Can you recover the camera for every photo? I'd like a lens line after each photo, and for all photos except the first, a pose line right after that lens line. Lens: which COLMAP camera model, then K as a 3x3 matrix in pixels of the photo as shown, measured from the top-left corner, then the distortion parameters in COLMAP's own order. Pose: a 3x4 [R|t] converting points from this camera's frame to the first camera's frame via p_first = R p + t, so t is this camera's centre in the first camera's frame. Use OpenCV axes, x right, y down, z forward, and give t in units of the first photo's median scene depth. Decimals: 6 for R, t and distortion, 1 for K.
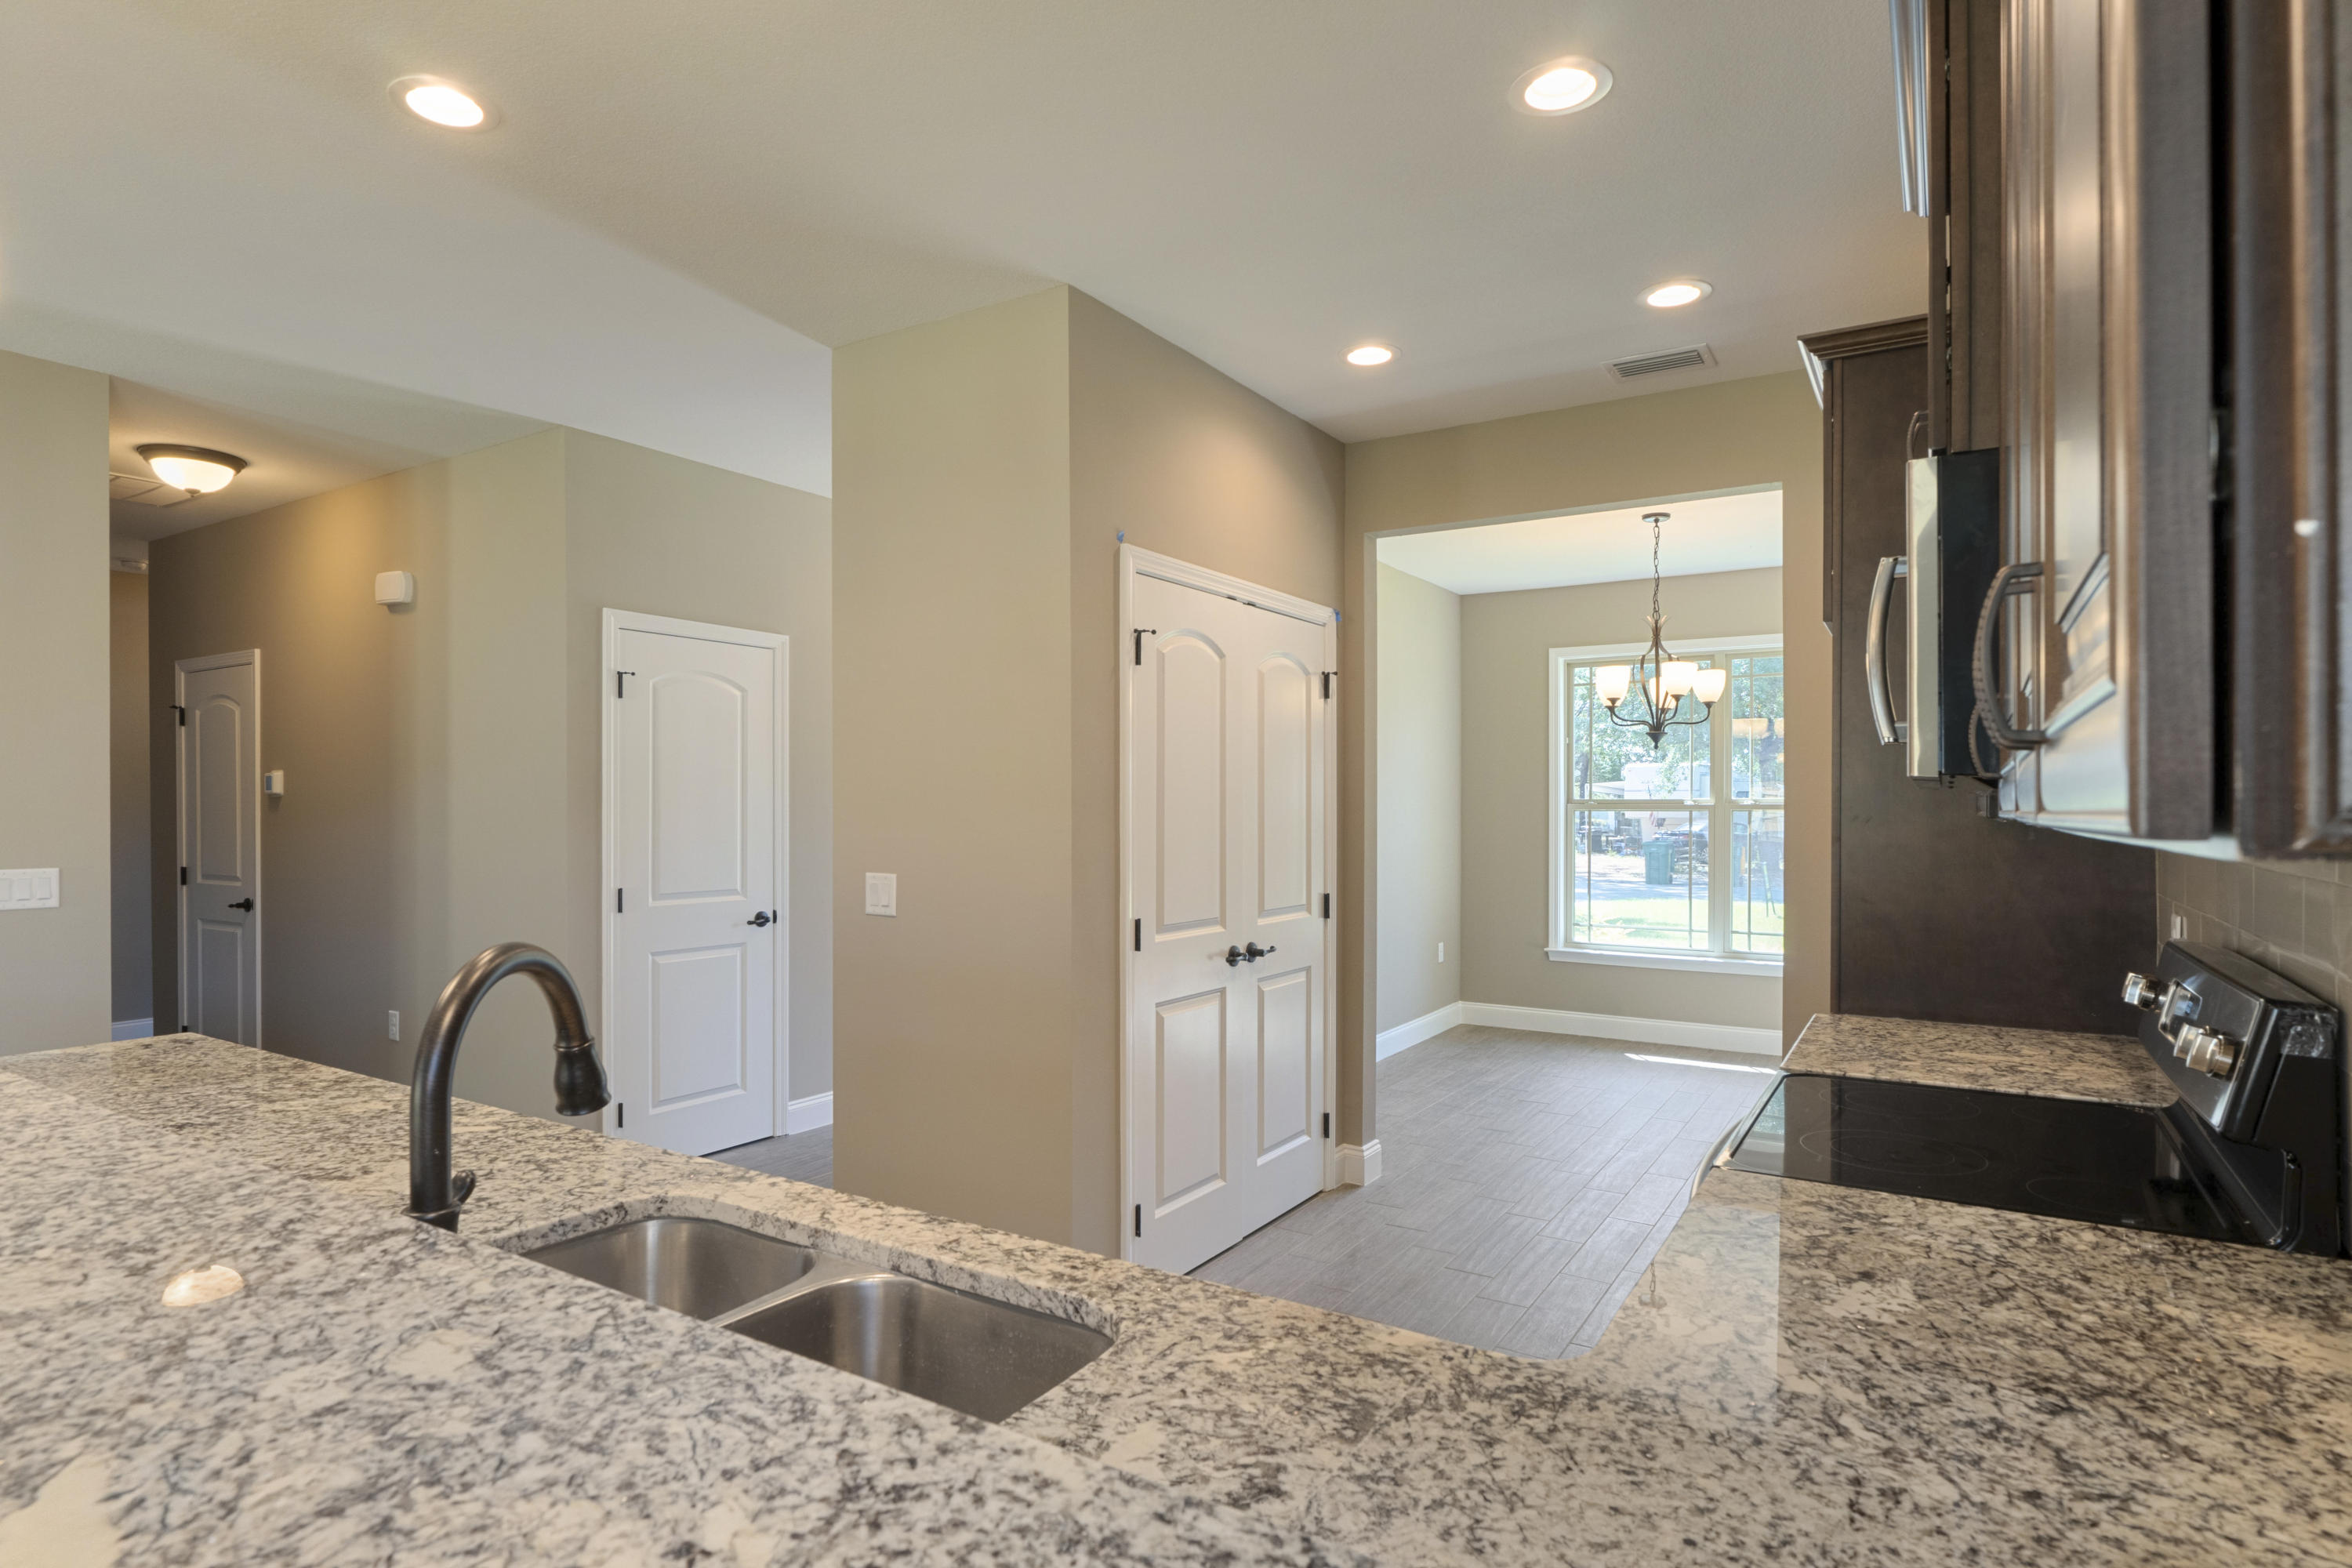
lens RADIAL K [[1245.9, 0, 1164.5], [0, 1245.9, 818.4], [0, 0, 1]] dist [0.000532, -0.000347]
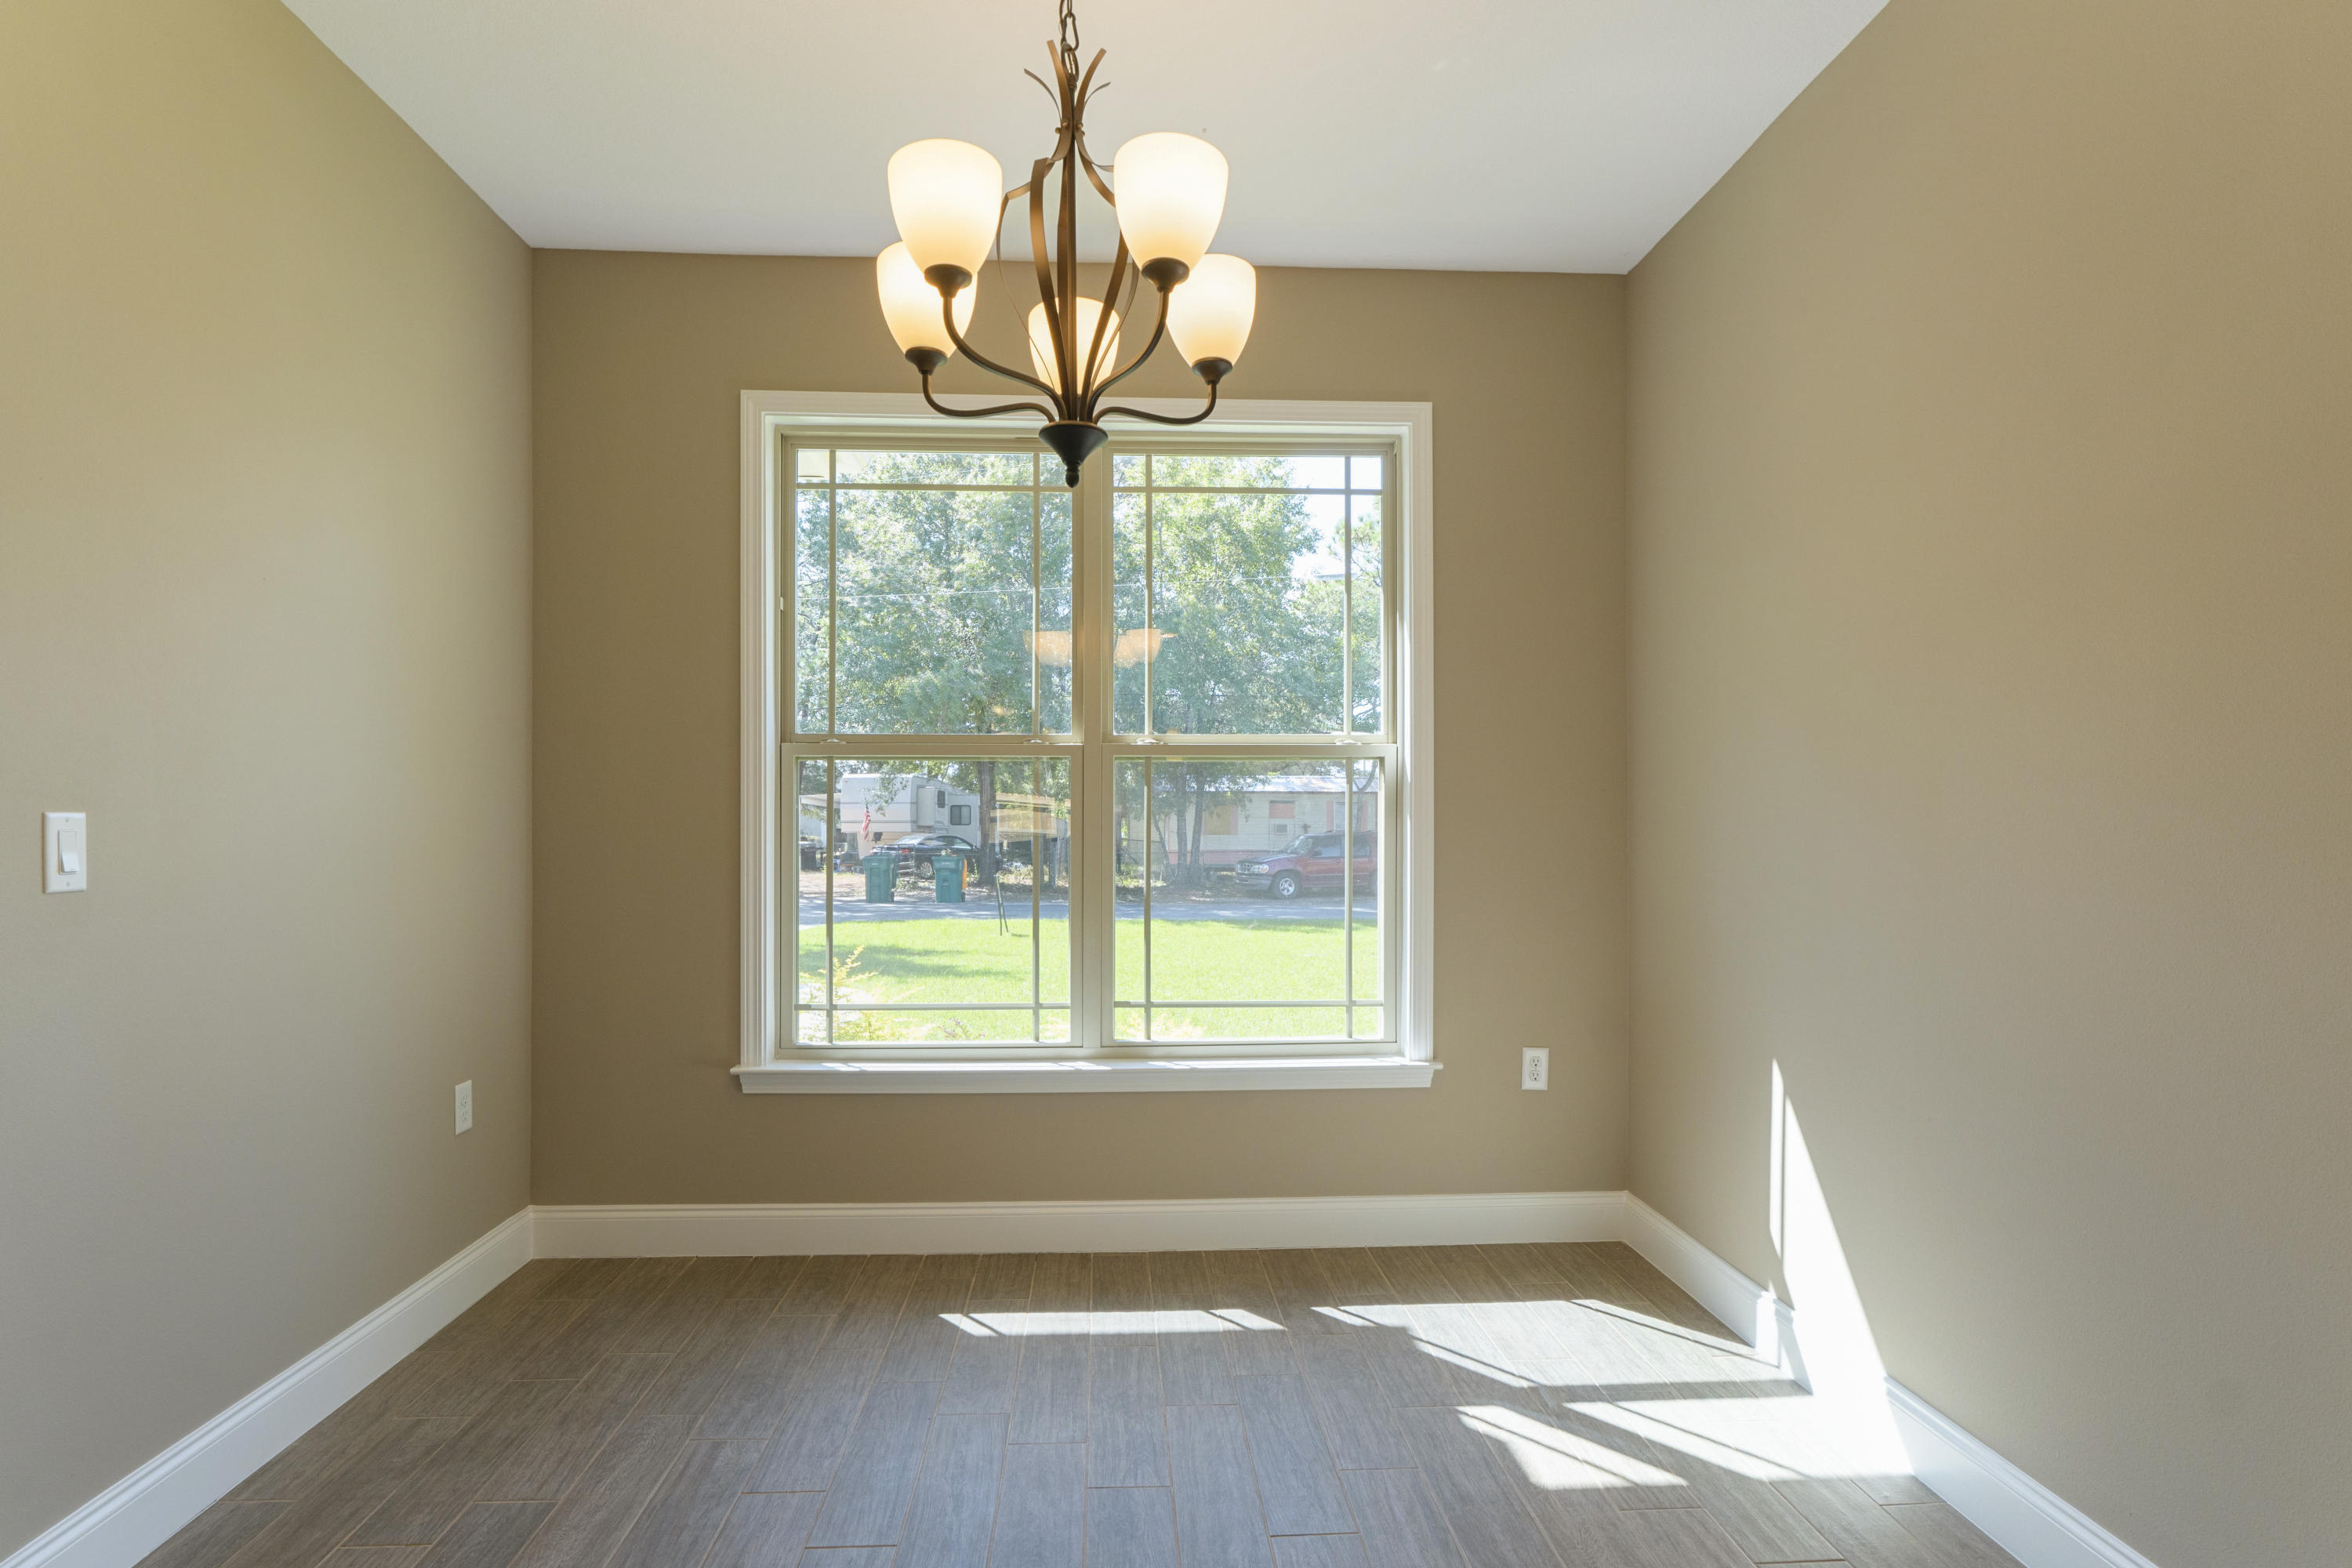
lens RADIAL K [[1245.9, 0, 1164.5], [0, 1245.9, 818.4], [0, 0, 1]] dist [0.000532, -0.000347]
pose [[0.818440, 0.003614, 0.574580, 0.177348], [0.005640, 0.999882, -0.014323, 0.023415], [-0.574564, 0.014964, 0.818323, 0.551354]]
